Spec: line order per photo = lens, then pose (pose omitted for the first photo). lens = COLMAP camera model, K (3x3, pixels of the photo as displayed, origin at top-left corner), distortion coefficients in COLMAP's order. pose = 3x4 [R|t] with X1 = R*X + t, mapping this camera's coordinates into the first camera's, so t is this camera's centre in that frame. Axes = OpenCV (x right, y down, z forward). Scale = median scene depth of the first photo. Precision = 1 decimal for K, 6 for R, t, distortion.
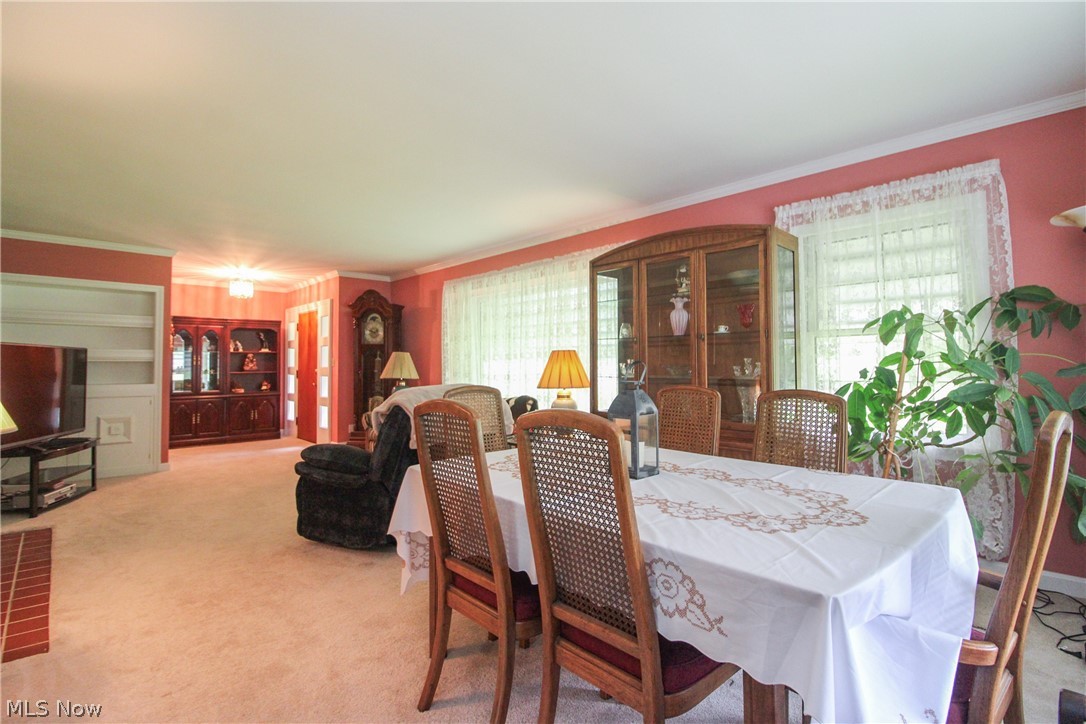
lens RADIAL K [[520.9, 0, 546.7], [0, 520.9, 345.0], [0, 0, 1]] dist [-0.002970, -0.009783]
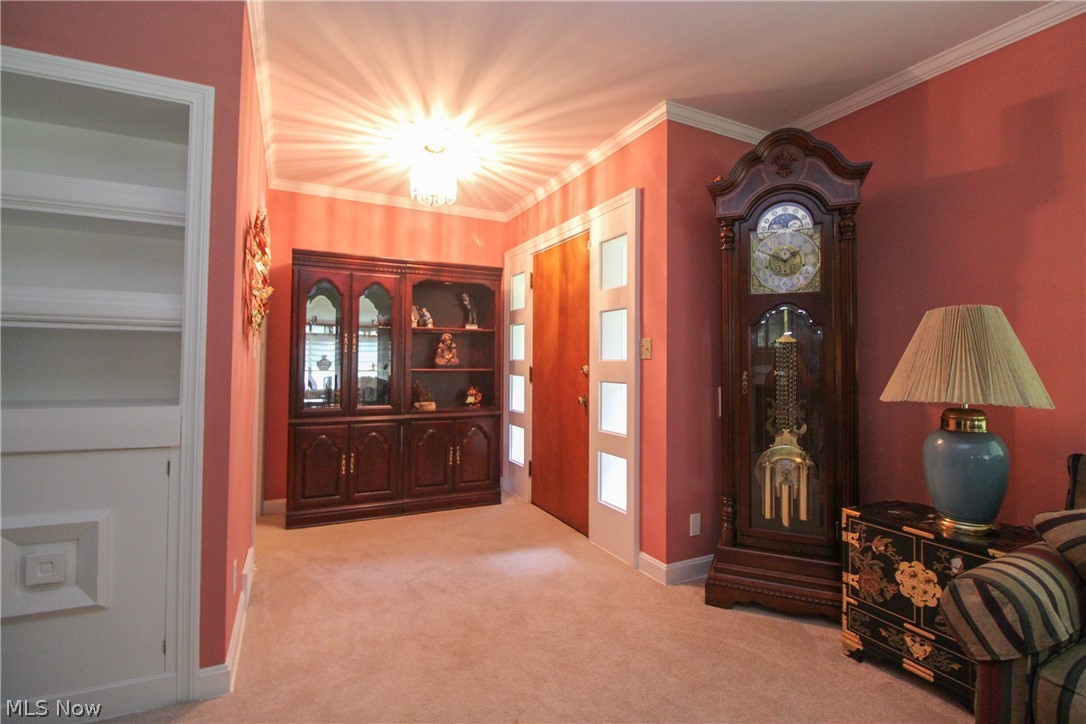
lens RADIAL K [[520.9, 0, 546.7], [0, 520.9, 345.0], [0, 0, 1]] dist [-0.002970, -0.009783]
pose [[0.954822, 0.004774, -0.297141, -0.332016], [-0.003864, 0.999986, 0.003649, 0.026693], [0.297154, -0.002336, 0.954827, 0.553428]]
